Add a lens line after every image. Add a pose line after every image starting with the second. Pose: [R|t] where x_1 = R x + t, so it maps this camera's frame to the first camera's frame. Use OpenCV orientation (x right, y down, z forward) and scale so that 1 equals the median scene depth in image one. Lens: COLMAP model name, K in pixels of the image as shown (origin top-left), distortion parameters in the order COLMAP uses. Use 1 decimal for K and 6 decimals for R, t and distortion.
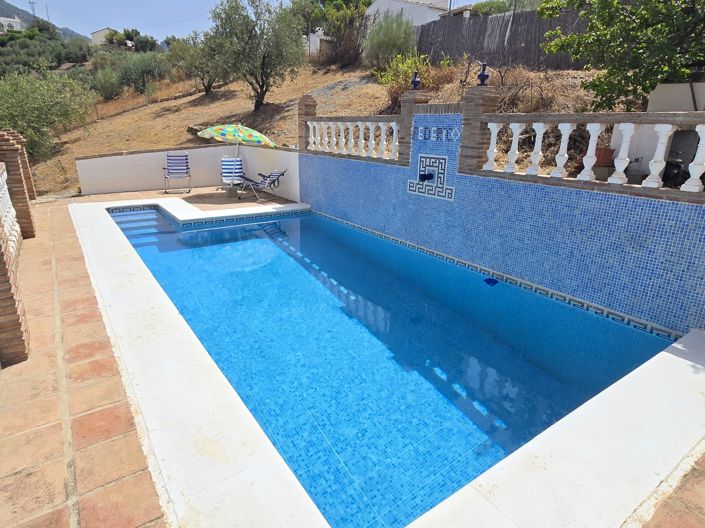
lens RADIAL K [[432.4, 0, 352.7], [0, 432.4, 261.7], [0, 0, 1]] dist [0.000493, 0.001054]
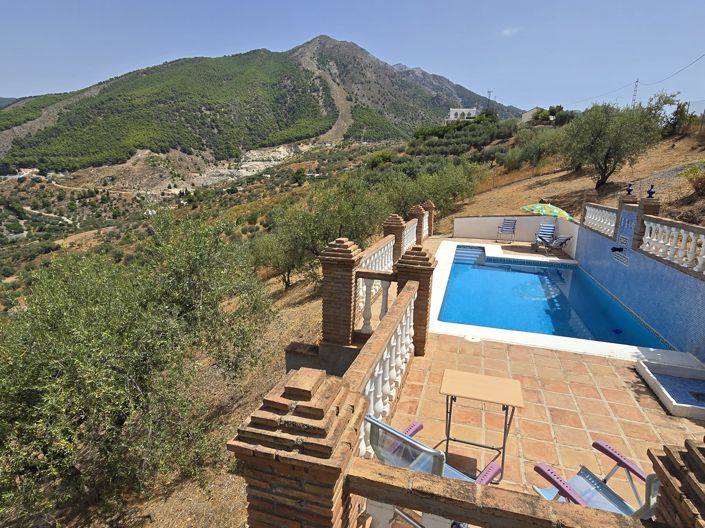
lens RADIAL K [[403.8, 0, 353.9], [0, 403.8, 266.8], [0, 0, 1]] dist [0.004357, -0.005579]
pose [[0.636679, 0.169515, -0.752266, 0.252572], [-0.247813, 0.968770, 0.008566, 0.033971], [0.730225, 0.180967, 0.658804, -0.245635]]
